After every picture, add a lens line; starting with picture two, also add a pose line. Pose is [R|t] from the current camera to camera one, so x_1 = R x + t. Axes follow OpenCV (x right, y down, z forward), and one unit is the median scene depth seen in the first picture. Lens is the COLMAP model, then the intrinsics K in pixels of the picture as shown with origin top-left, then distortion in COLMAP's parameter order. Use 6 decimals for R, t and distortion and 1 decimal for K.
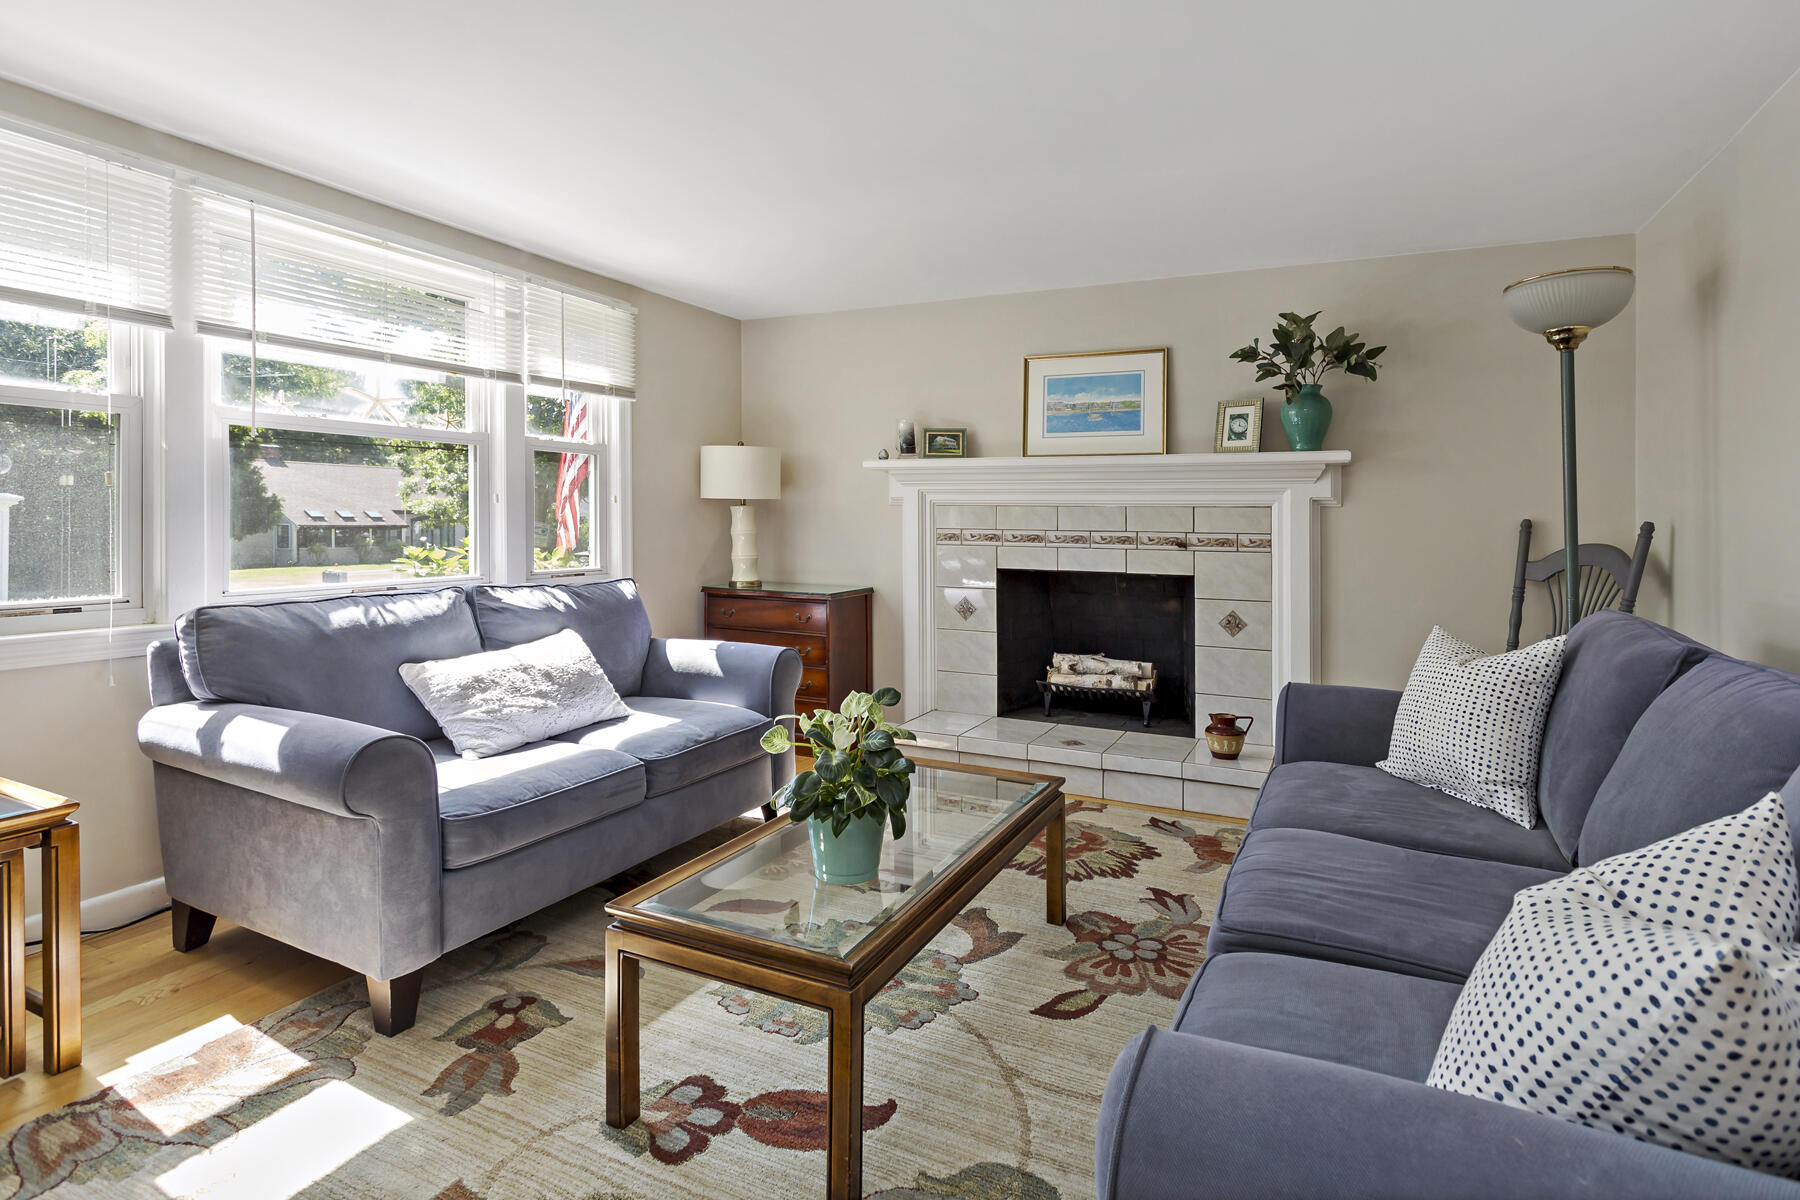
lens RADIAL K [[857.4, 0, 943.8], [0, 857.4, 590.9], [0, 0, 1]] dist [0.002012, 0.000192]
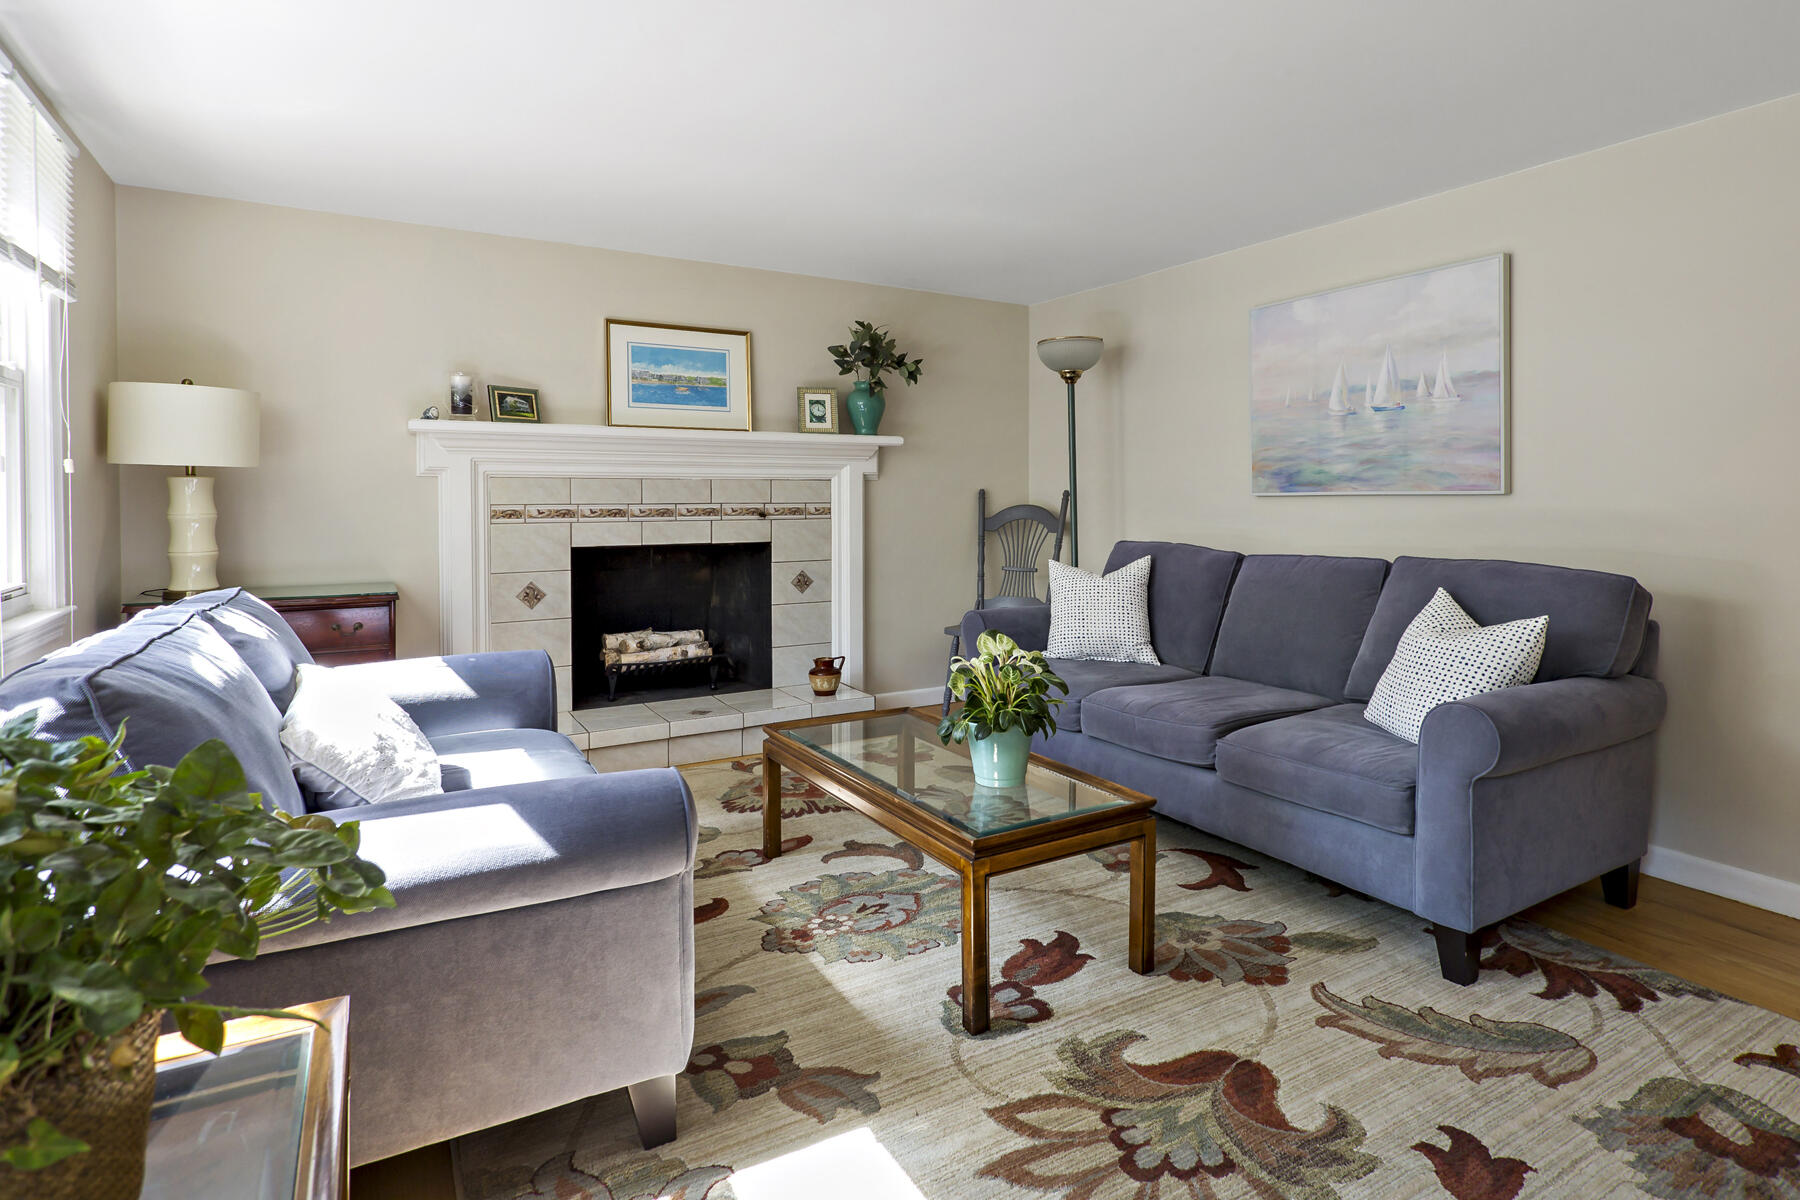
lens RADIAL K [[929.6, 0, 917.2], [0, 929.6, 597.3], [0, 0, 1]] dist [-0.004856, -0.001553]
pose [[0.581580, -0.102256, 0.807037, -0.578899], [0.074974, 0.994583, 0.071990, -0.018925], [-0.810027, 0.018639, 0.586096, 0.142719]]
